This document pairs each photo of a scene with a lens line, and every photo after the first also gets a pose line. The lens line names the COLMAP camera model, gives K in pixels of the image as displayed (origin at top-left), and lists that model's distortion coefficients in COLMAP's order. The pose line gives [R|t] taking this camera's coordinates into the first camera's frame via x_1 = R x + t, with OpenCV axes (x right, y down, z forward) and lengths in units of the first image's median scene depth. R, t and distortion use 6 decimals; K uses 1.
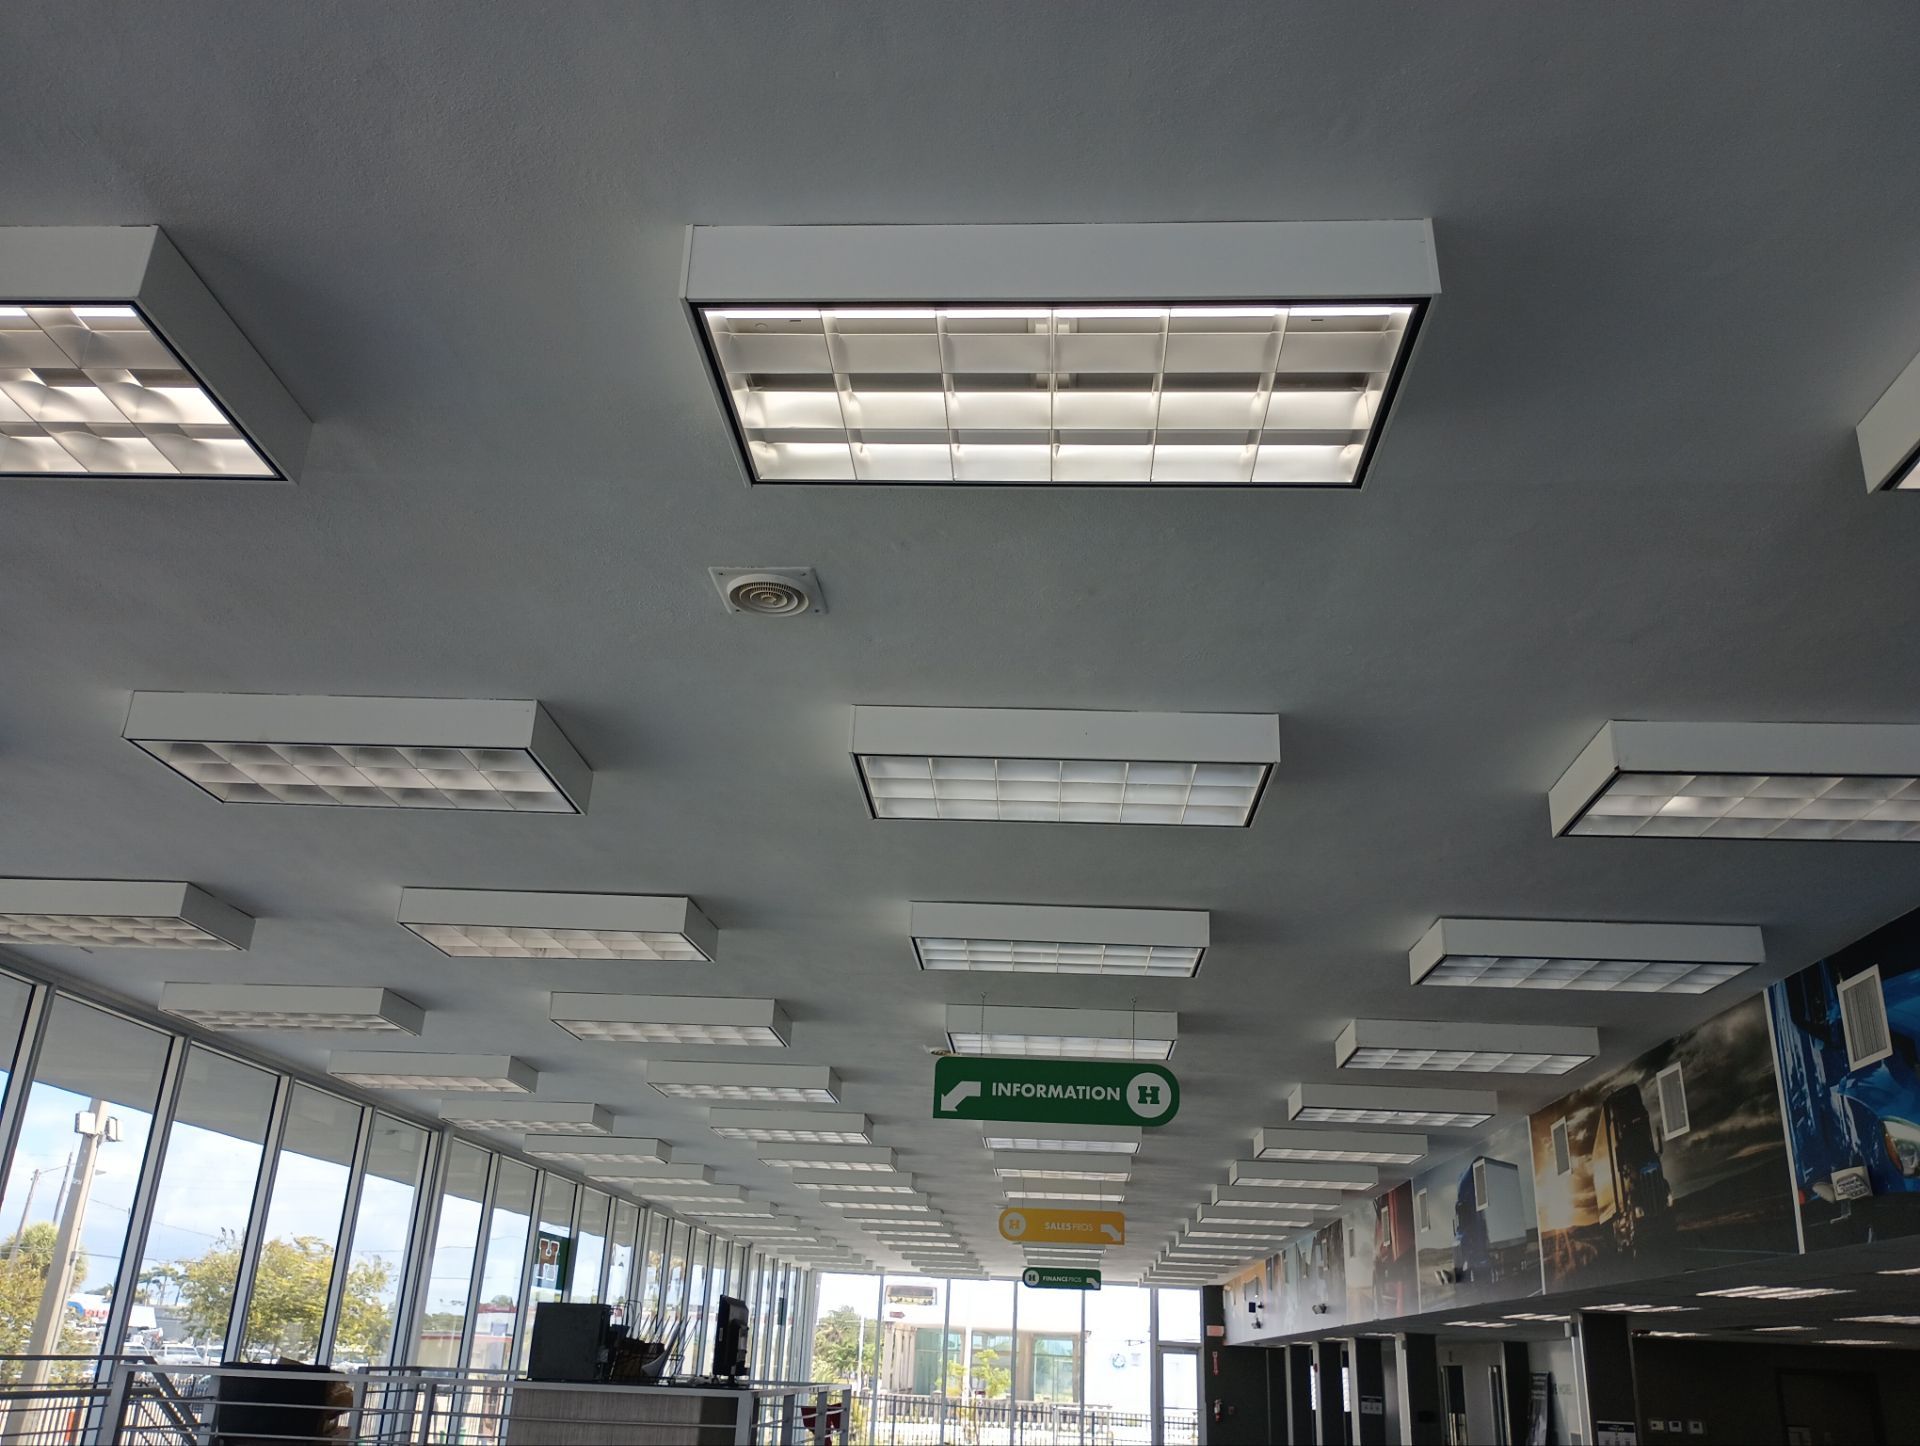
lens RADIAL K [[1612.9, 0, 960.0], [0, 1612.9, 723.0], [0, 0, 1]] dist [0.056328, -0.056690]
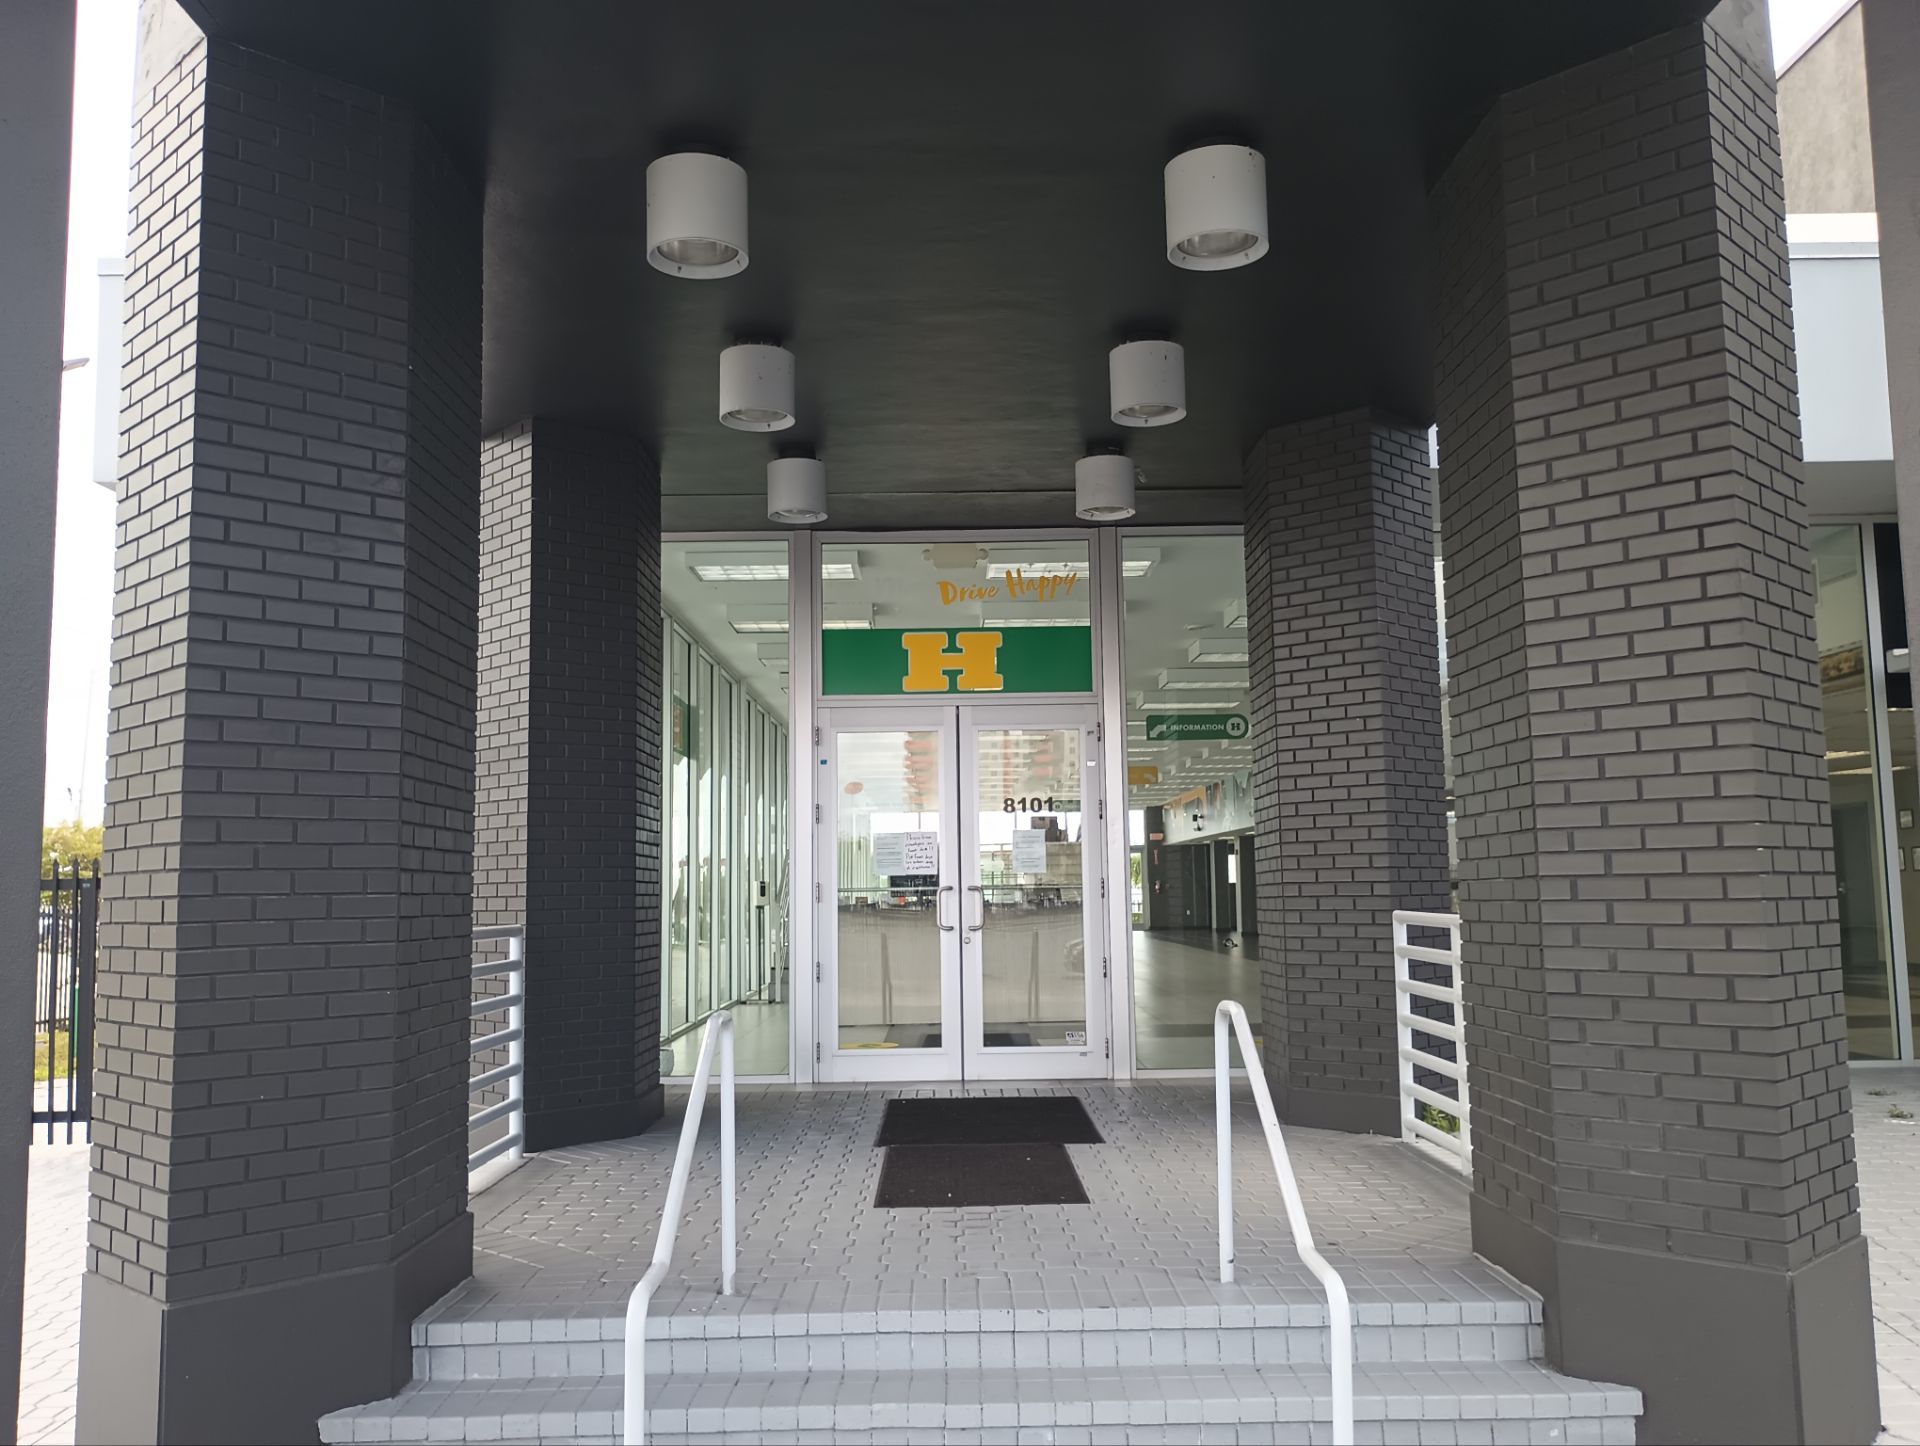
lens RADIAL K [[1612.9, 0, 960.0], [0, 1612.9, 723.0], [0, 0, 1]] dist [0.056328, -0.056690]
pose [[0.995977, -0.052225, 0.072822, -0.319982], [0.030670, 0.962209, 0.270578, -0.300364], [-0.084201, -0.267256, 0.959940, -0.870877]]
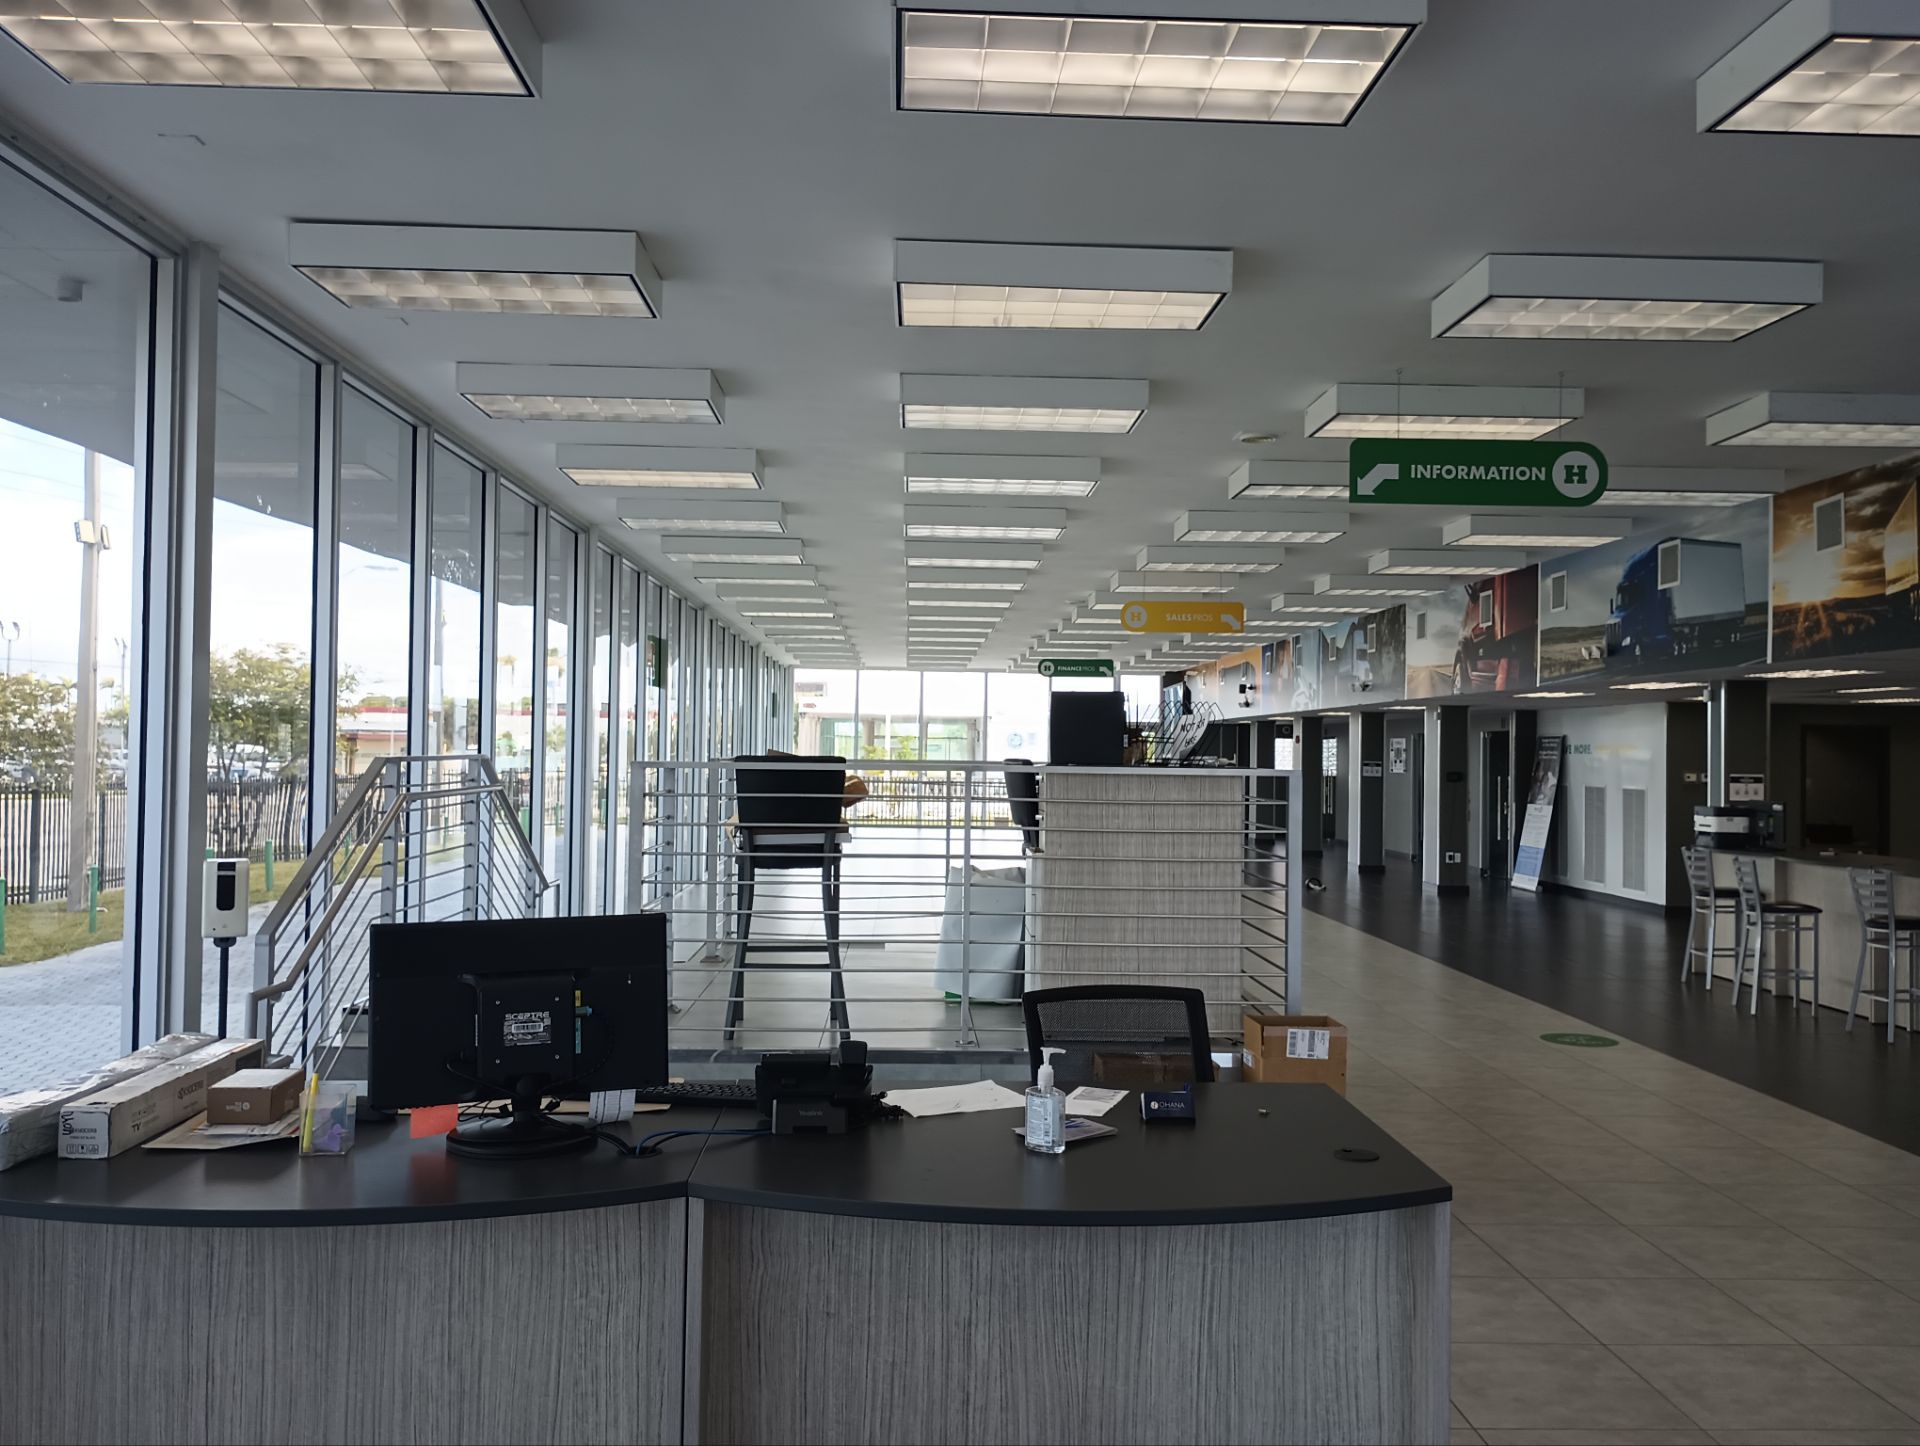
lens RADIAL K [[1612.9, 0, 960.0], [0, 1612.9, 723.0], [0, 0, 1]] dist [0.056328, -0.056690]
pose [[0.995858, -0.026881, 0.086856, -0.226121], [-0.005559, 0.935505, 0.353270, 0.021839], [-0.090751, -0.352289, 0.931481, 0.064863]]
